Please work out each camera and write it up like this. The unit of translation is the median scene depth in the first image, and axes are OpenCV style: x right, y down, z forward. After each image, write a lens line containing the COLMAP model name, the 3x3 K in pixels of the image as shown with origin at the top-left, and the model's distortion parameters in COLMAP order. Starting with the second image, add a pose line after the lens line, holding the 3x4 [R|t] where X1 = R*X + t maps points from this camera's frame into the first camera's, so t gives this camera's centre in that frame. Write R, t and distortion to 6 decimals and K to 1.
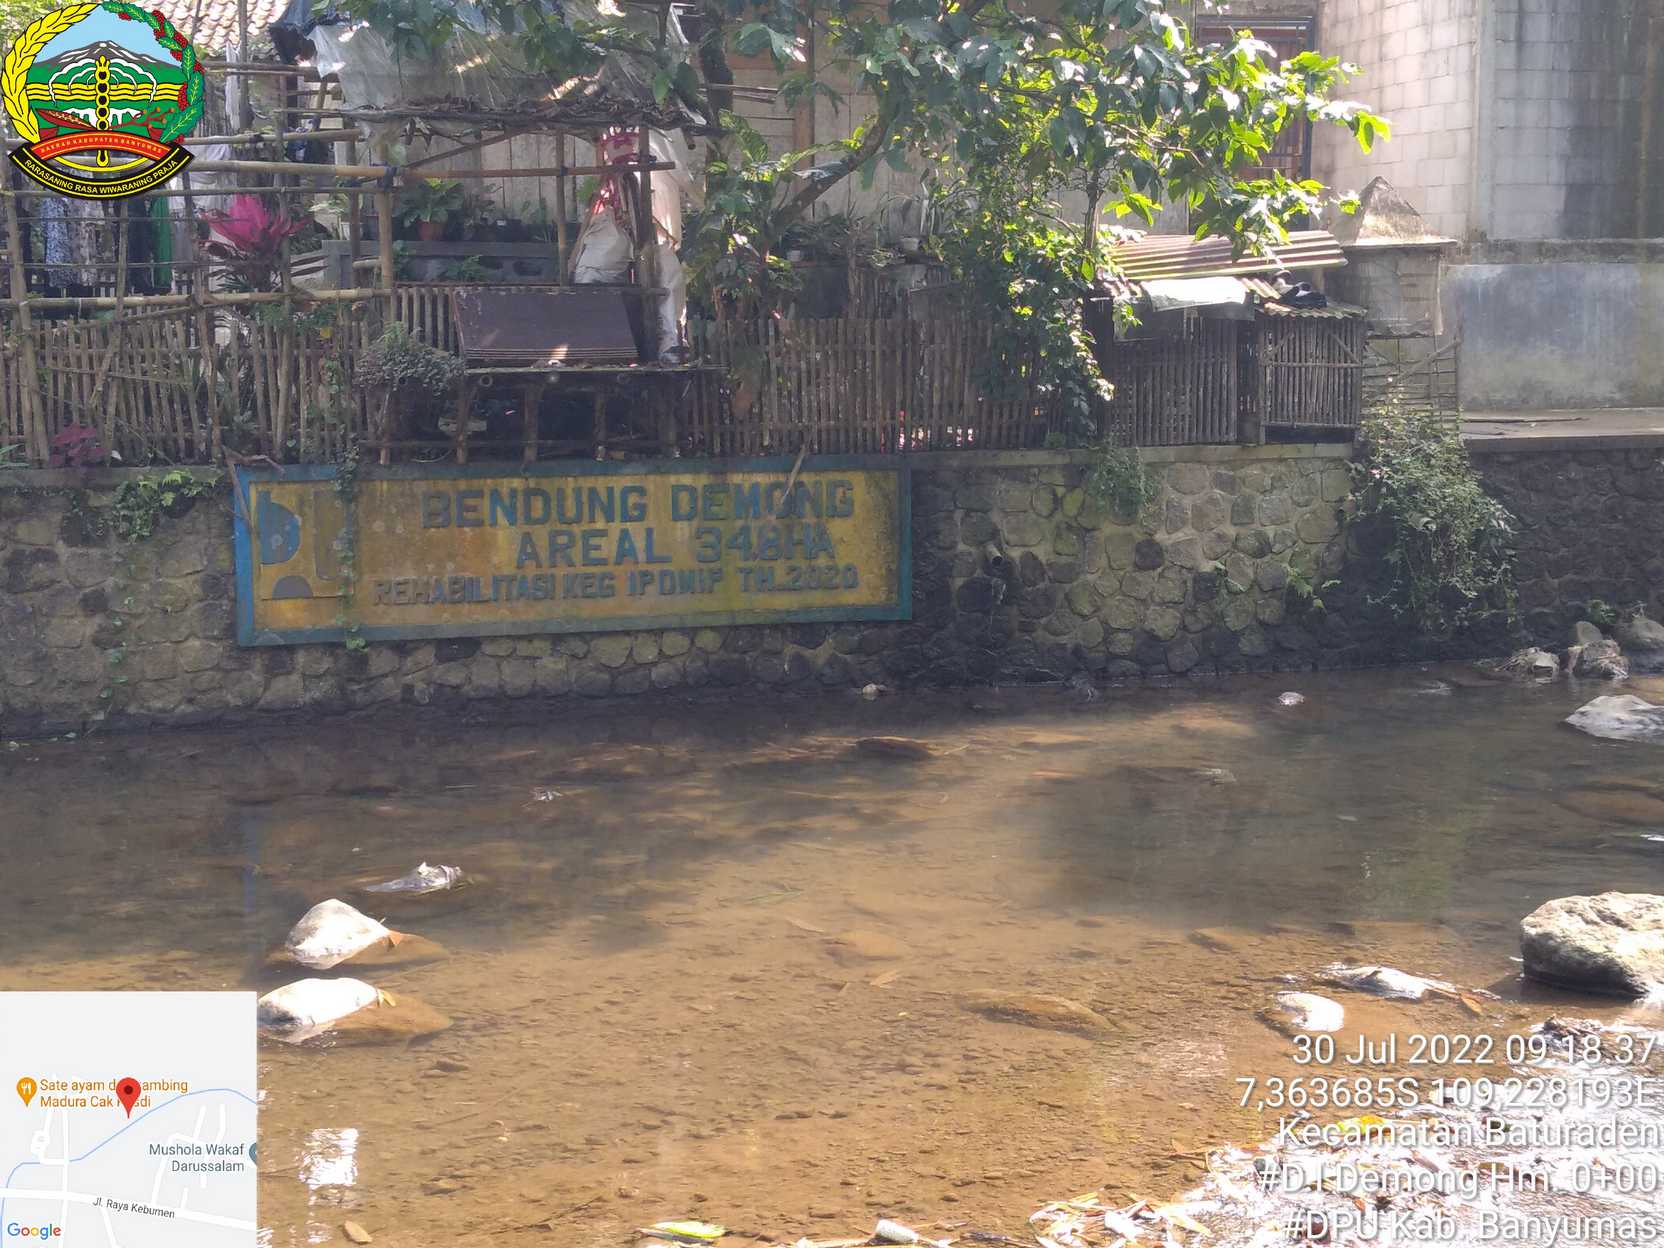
lens RADIAL K [[2692.9, 0, 828.9], [0, 2692.9, 621.3], [0, 0, 1]] dist [0.318005, -1.284930]
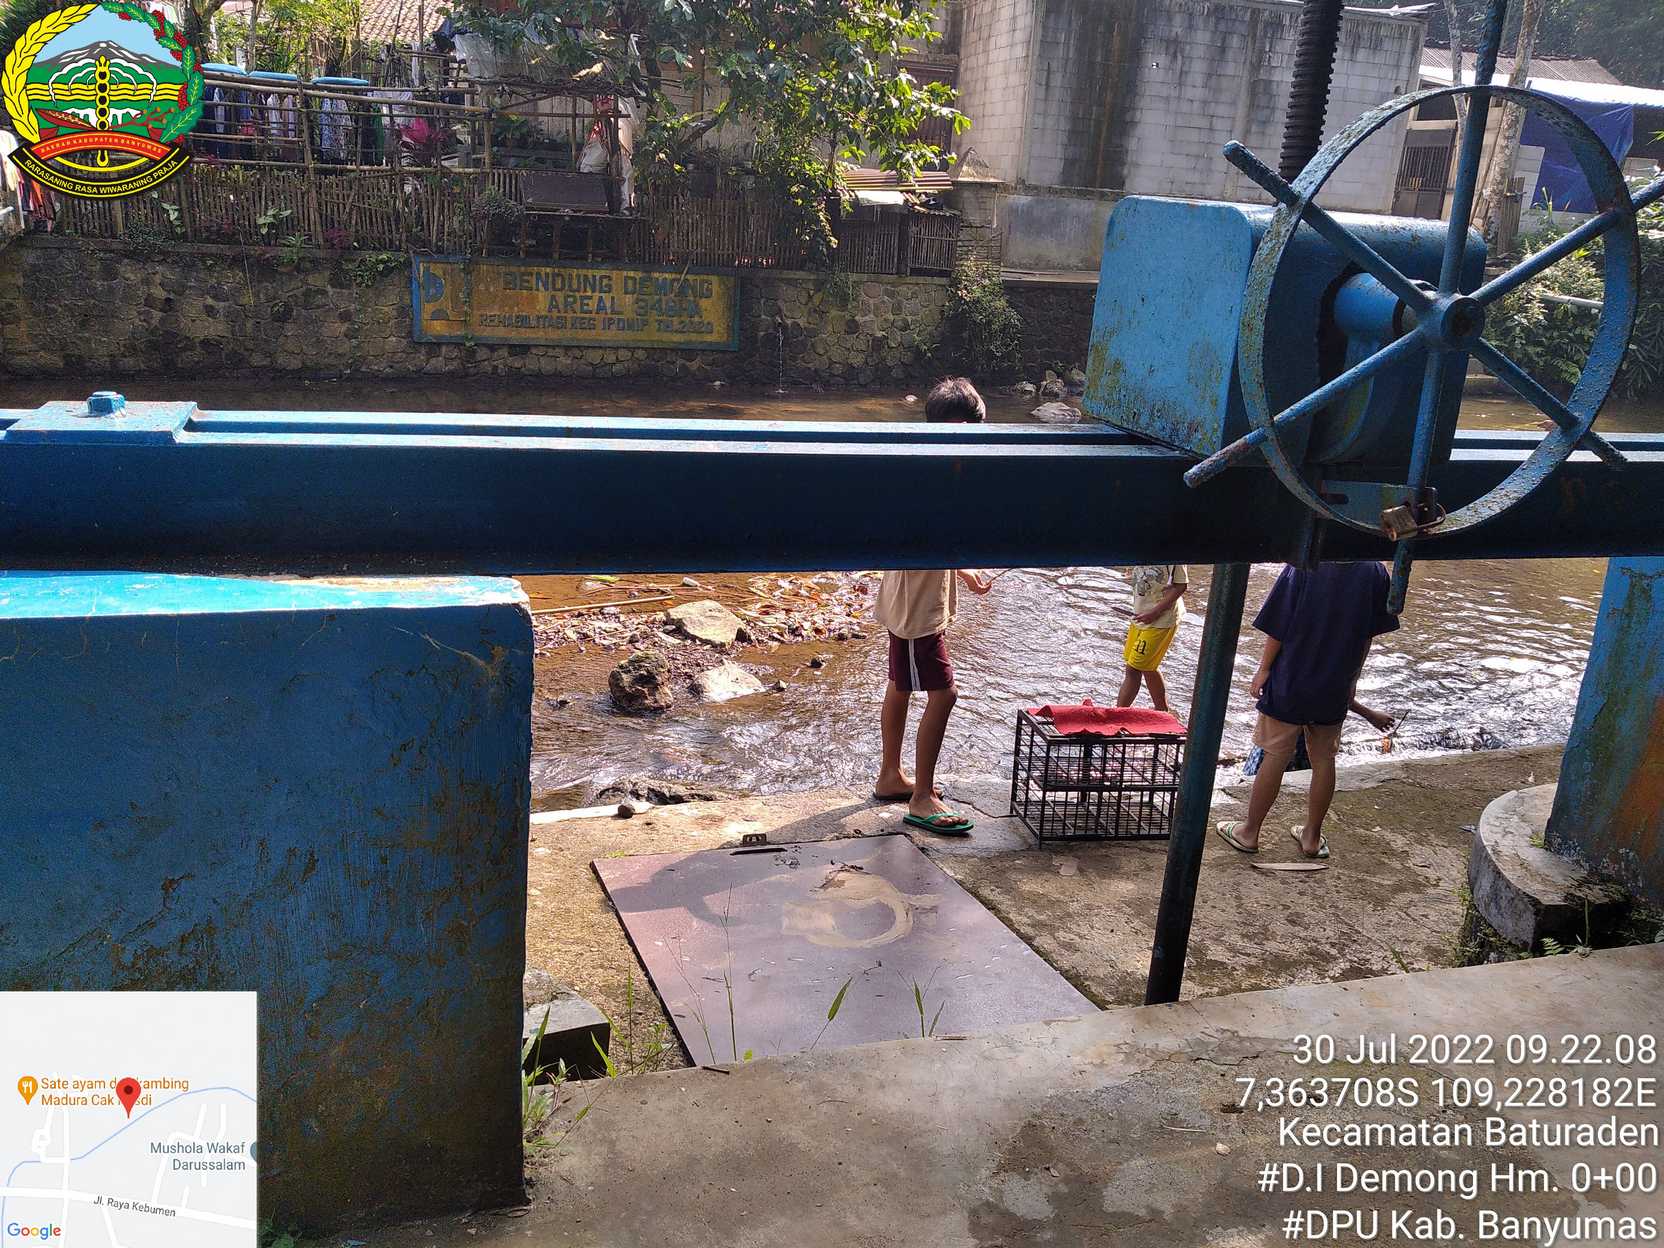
lens RADIAL K [[1377.1, 0, 829.7], [0, 1377.1, 628.9], [0, 0, 1]] dist [0.030042, -0.103008]
pose [[0.995481, 0.040649, 0.085822, 0.019332], [-0.055598, 0.982146, 0.179716, 0.016862], [-0.076984, -0.183675, 0.979968, -0.104217]]
